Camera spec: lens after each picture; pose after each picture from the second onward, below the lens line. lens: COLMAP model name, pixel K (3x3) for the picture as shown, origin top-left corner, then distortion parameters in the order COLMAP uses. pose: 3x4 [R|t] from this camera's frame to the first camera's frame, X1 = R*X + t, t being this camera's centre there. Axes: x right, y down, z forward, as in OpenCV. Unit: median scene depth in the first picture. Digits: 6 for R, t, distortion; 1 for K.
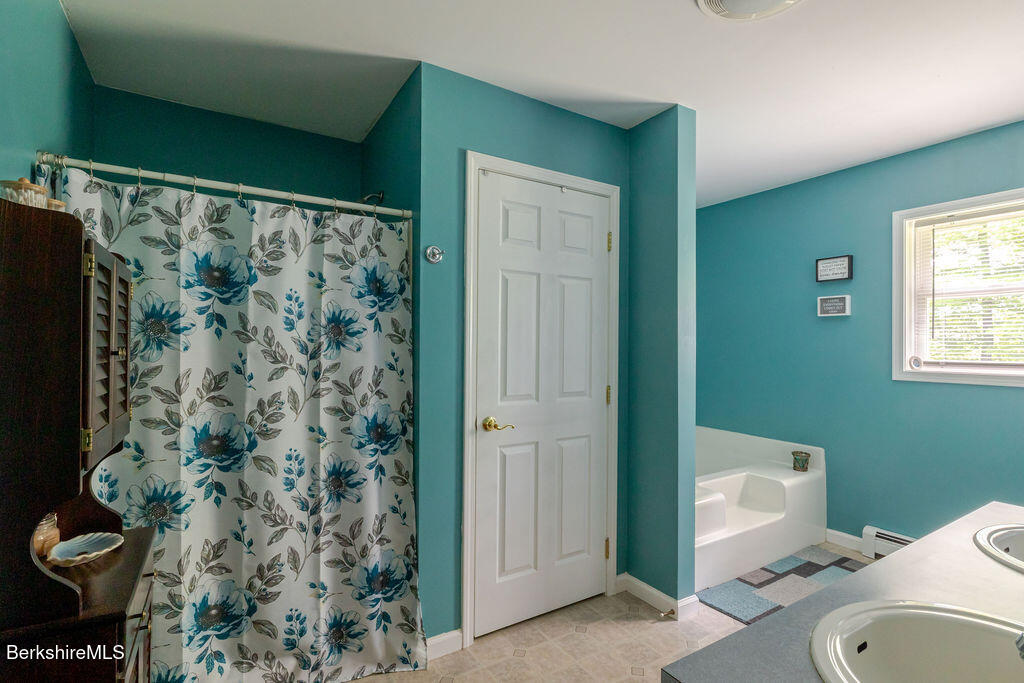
lens RADIAL K [[487.9, 0, 512.0], [0, 487.9, 341.5], [0, 0, 1]] dist [0.001236, 0.000076]
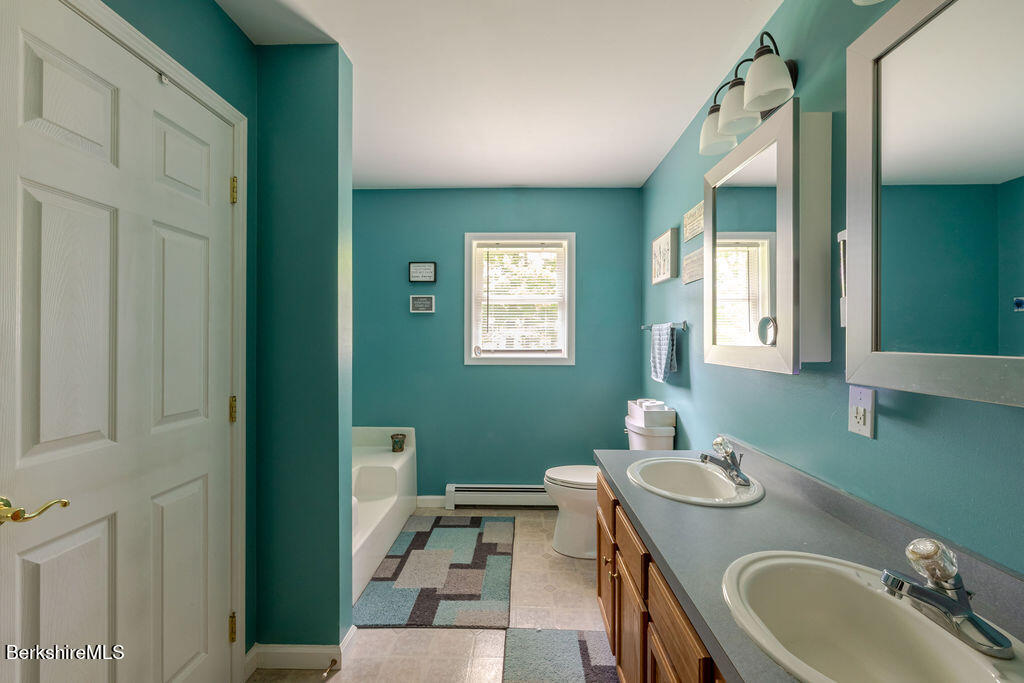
lens RADIAL K [[428.1, 0, 513.4], [0, 428.1, 340.5], [0, 0, 1]] dist [0.000889, 0.000591]
pose [[0.549778, -0.008688, 0.835265, -0.094356], [-0.001268, 0.999936, 0.011236, 0.003076], [-0.835310, -0.007236, 0.549732, 0.324373]]
